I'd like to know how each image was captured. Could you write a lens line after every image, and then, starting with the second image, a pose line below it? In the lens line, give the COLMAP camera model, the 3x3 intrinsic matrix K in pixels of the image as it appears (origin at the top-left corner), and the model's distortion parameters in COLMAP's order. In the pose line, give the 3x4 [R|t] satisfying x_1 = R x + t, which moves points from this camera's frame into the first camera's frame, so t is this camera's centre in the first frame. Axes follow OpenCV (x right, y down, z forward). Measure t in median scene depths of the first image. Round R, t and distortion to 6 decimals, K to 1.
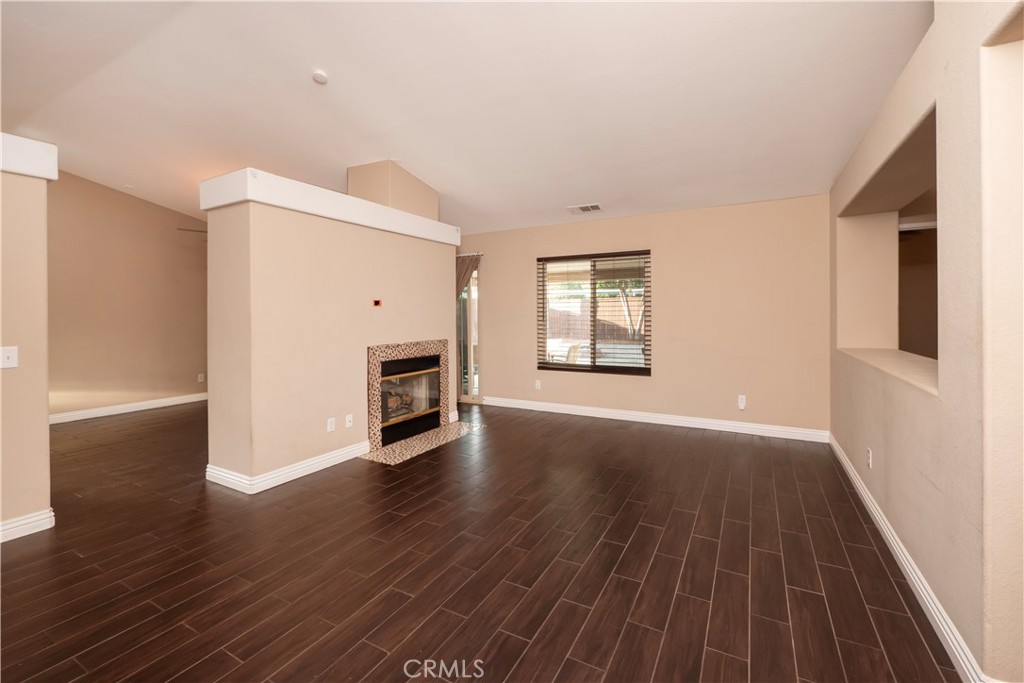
lens RADIAL K [[436.8, 0, 513.9], [0, 436.8, 316.6], [0, 0, 1]] dist [0.000248, 0.000198]
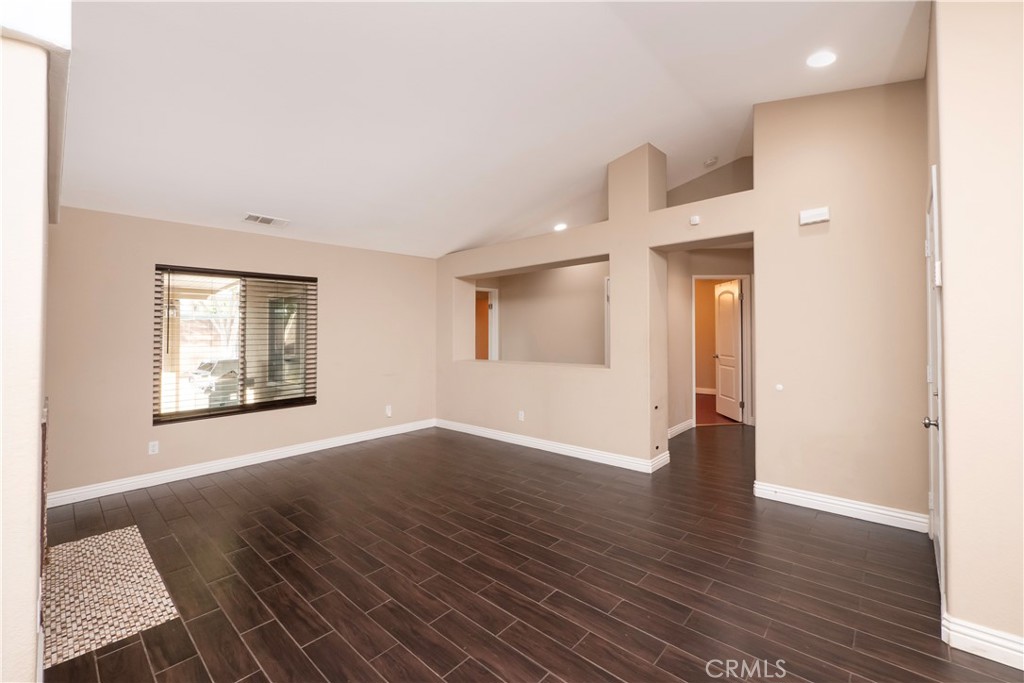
lens RADIAL K [[424.2, 0, 514.3], [0, 424.2, 336.9], [0, 0, 1]] dist [-0.000734, 0.000549]
pose [[0.231704, -0.005404, 0.972771, -0.589700], [0.020066, 0.999798, 0.000775, -0.009924], [-0.972579, 0.019340, 0.231766, 0.371153]]
